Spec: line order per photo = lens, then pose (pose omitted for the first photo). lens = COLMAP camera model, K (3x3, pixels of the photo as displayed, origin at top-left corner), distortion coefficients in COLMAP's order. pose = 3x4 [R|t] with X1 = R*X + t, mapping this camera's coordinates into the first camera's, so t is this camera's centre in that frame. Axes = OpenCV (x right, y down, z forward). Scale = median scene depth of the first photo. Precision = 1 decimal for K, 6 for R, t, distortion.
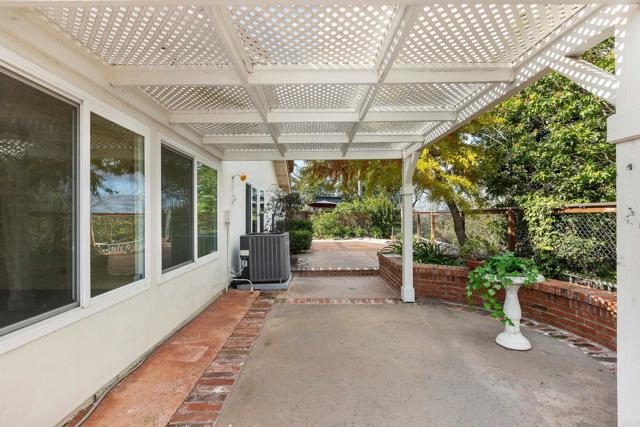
lens RADIAL K [[285.9, 0, 320.4], [0, 285.9, 215.8], [0, 0, 1]] dist [0.000341, -0.000352]
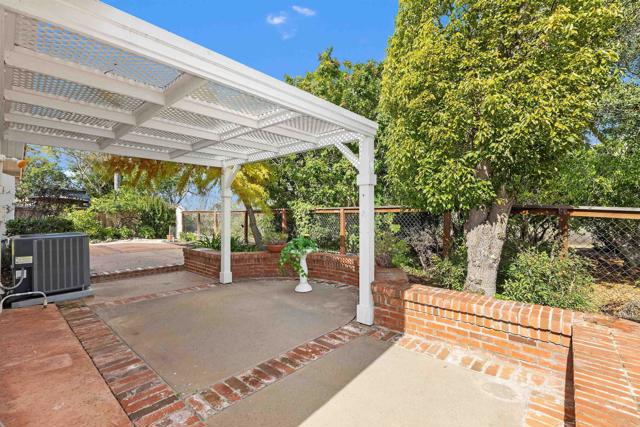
lens RADIAL K [[285.9, 0, 320.7], [0, 285.9, 213.8], [0, 0, 1]] dist [0.000341, -0.000352]
pose [[0.682660, 0.006401, 0.730708, -0.325739], [-0.003256, 0.999978, -0.005718, 0.003834], [-0.730729, 0.001524, 0.682666, -0.150818]]
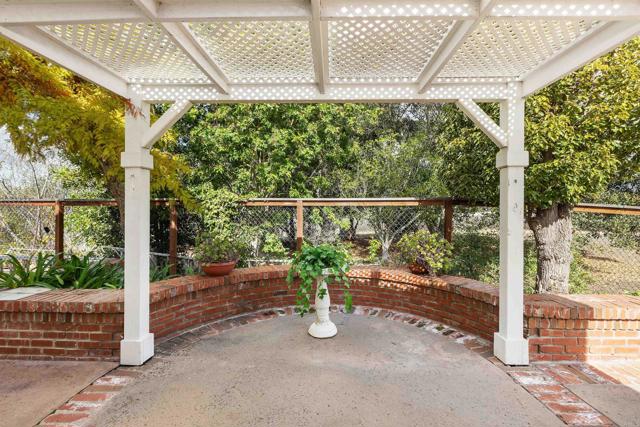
lens RADIAL K [[285.9, 0, 320.5], [0, 285.9, 207.0], [0, 0, 1]] dist [0.000341, -0.000352]
pose [[0.041049, 0.009858, 0.999109, -0.237974], [-0.002826, 0.999948, -0.009750, 0.004944], [-0.999153, -0.002423, 0.041074, 0.634146]]
